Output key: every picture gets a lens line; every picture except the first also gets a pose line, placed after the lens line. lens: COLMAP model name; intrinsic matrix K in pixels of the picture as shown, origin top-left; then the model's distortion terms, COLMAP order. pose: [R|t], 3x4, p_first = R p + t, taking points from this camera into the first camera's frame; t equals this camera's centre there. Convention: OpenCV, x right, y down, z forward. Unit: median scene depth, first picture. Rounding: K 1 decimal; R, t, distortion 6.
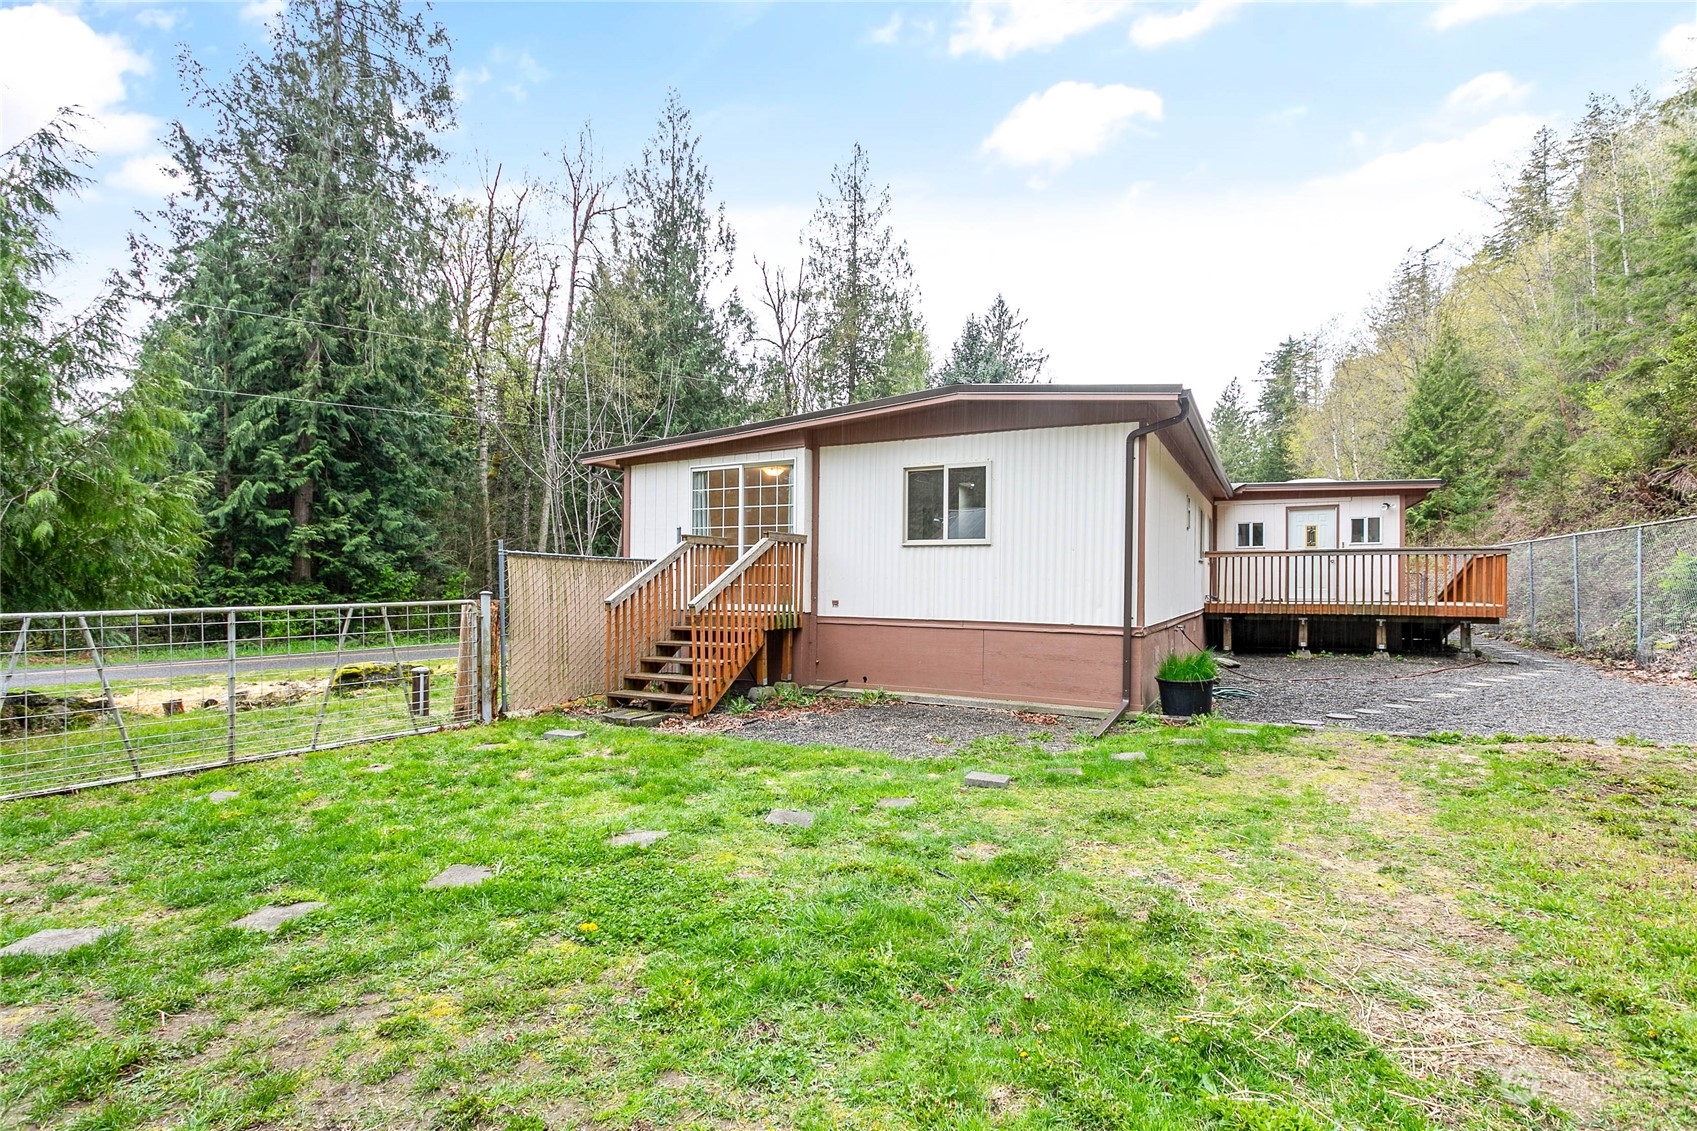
lens RADIAL K [[815.3, 0, 849.0], [0, 815.3, 587.8], [0, 0, 1]] dist [0.001455, -0.000430]
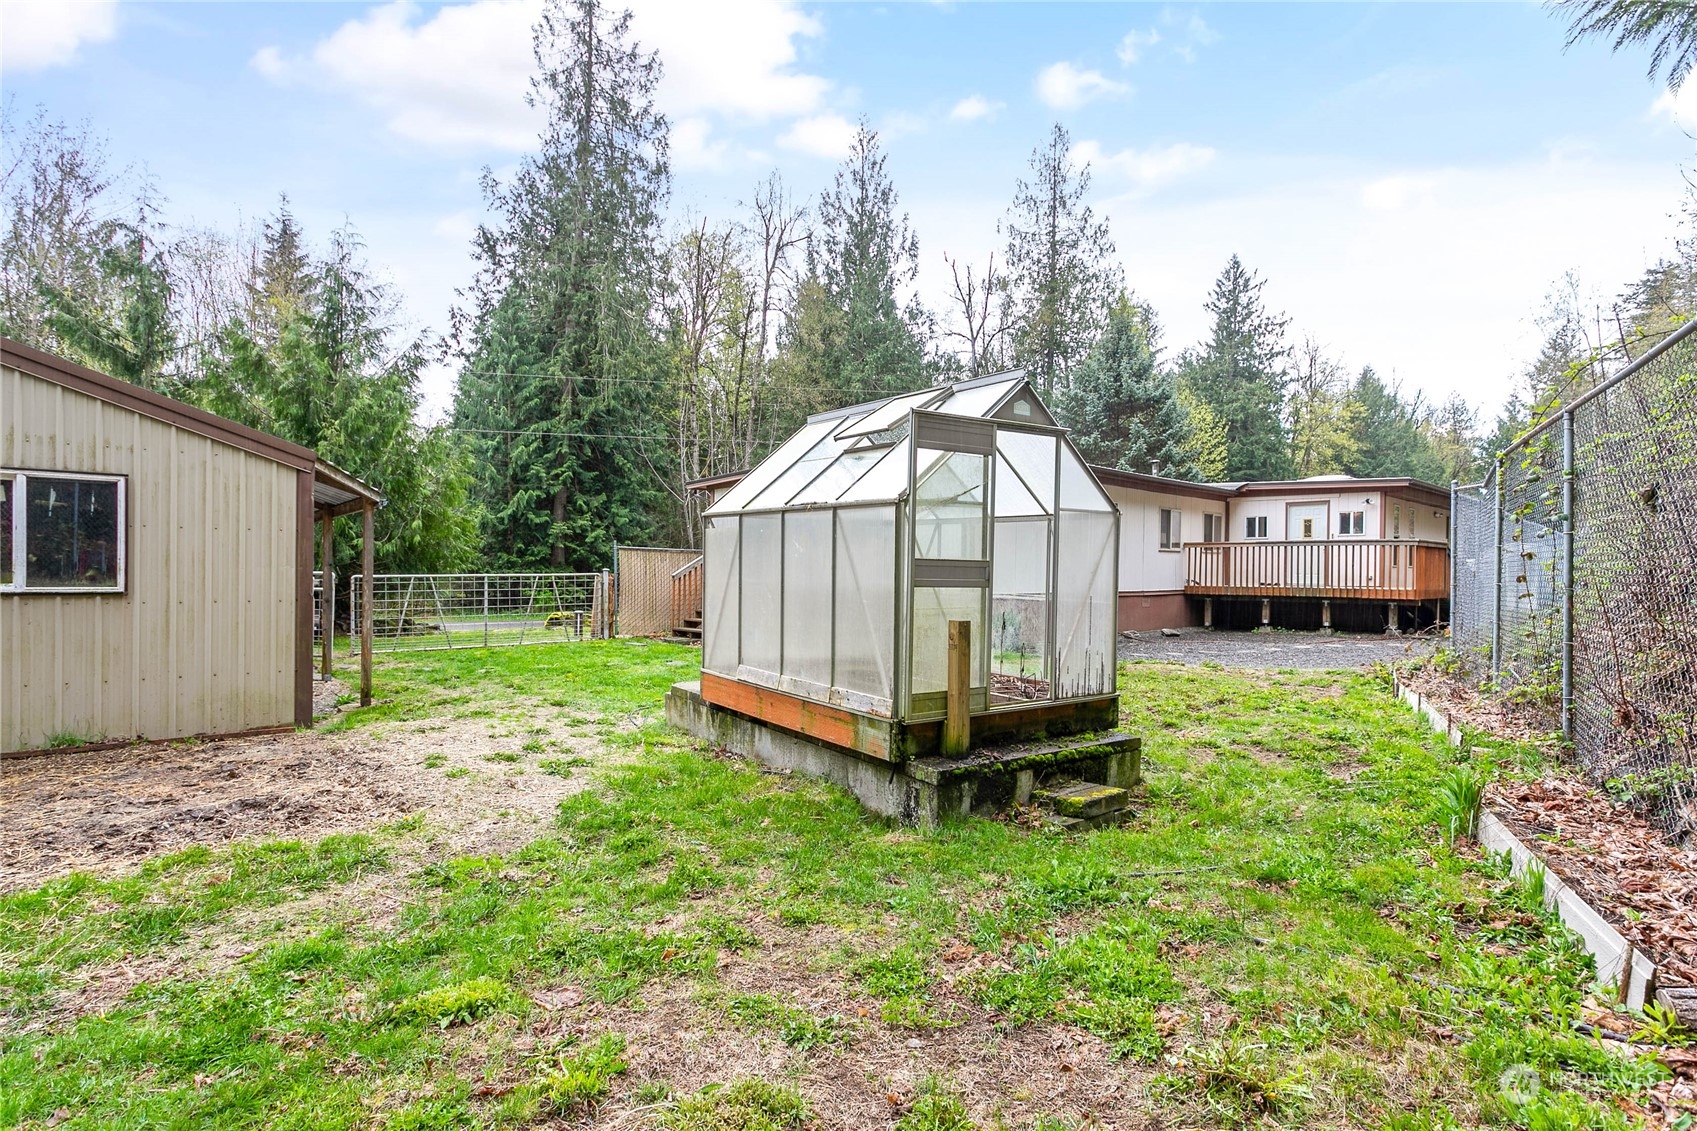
lens RADIAL K [[878.6, 0, 839.5], [0, 878.6, 580.2], [0, 0, 1]] dist [-0.004469, 0.002165]
pose [[0.953791, 0.009586, -0.300317, 0.180555], [-0.008108, 0.999948, 0.006167, 0.003588], [0.300360, -0.003447, 0.953820, -0.203449]]
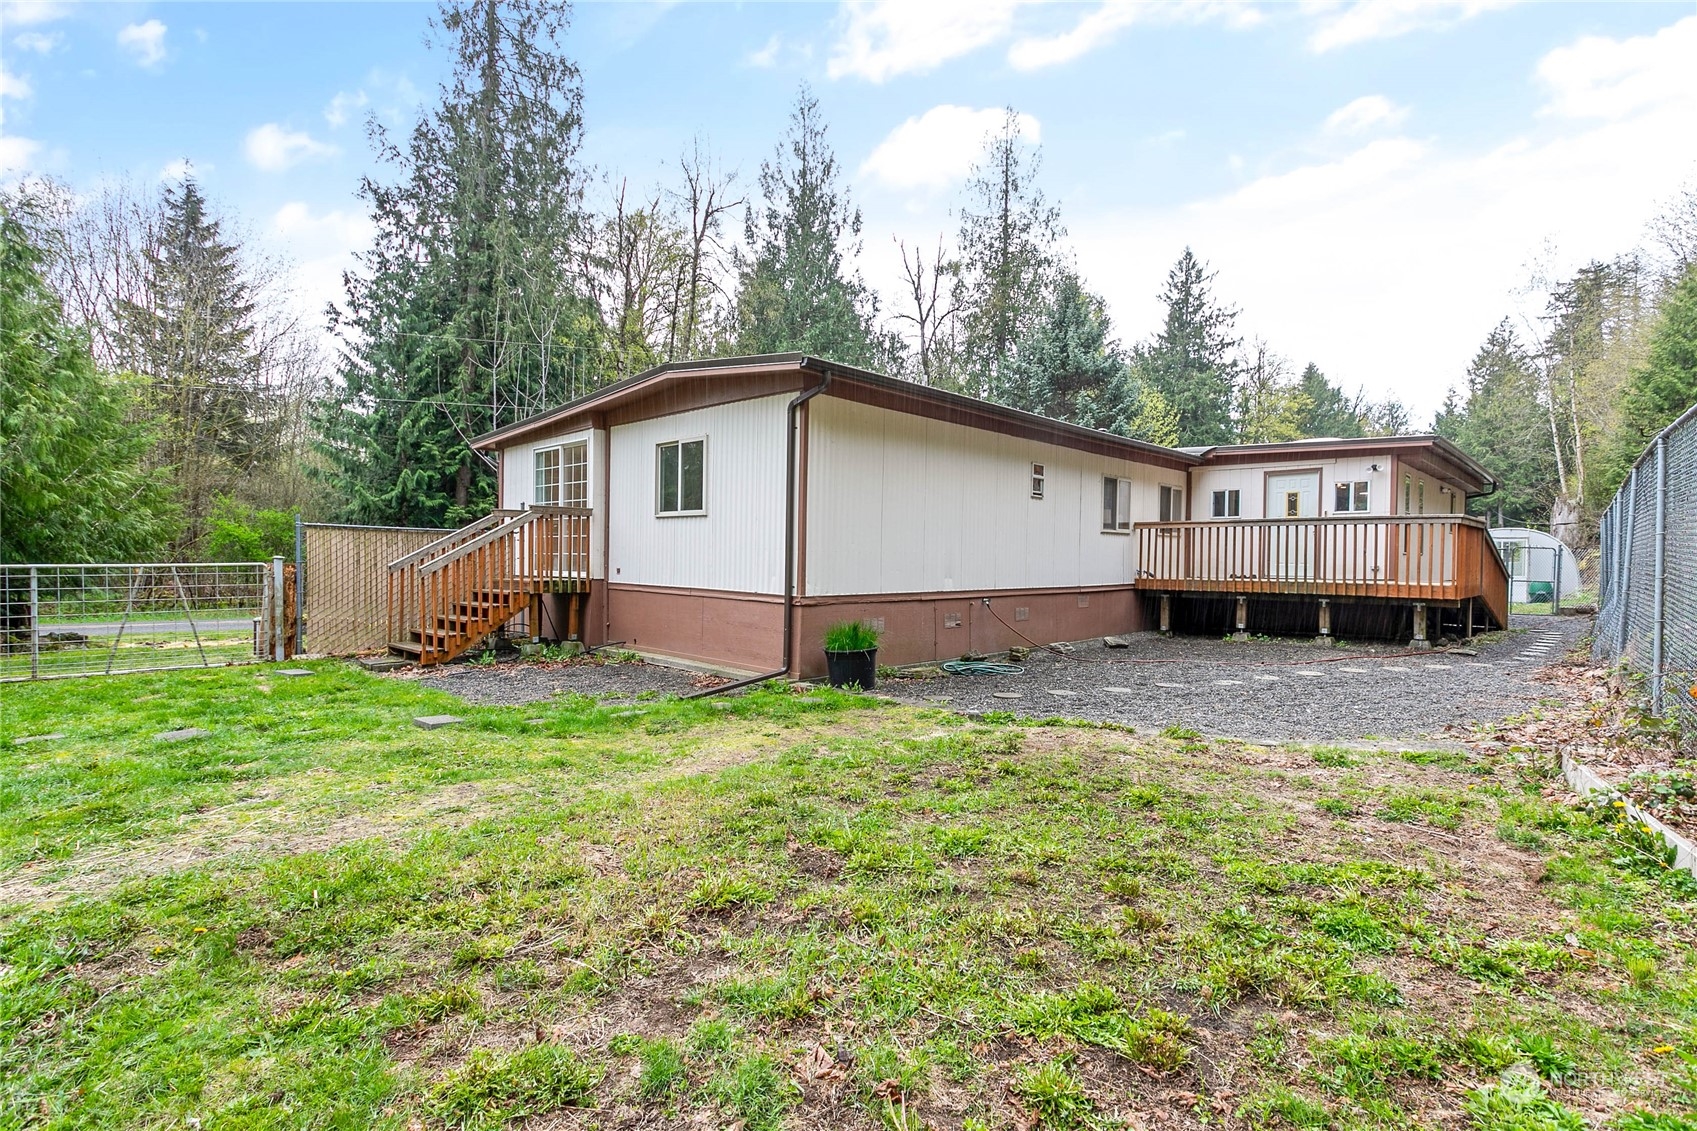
lens RADIAL K [[814.0, 0, 839.7], [0, 814.0, 575.0], [0, 0, 1]] dist [0.001730, -0.000180]
pose [[0.961045, 0.012094, -0.276129, 0.196301], [-0.008265, 0.999853, 0.015030, 0.002013], [0.276270, -0.012162, 0.961003, 0.013353]]
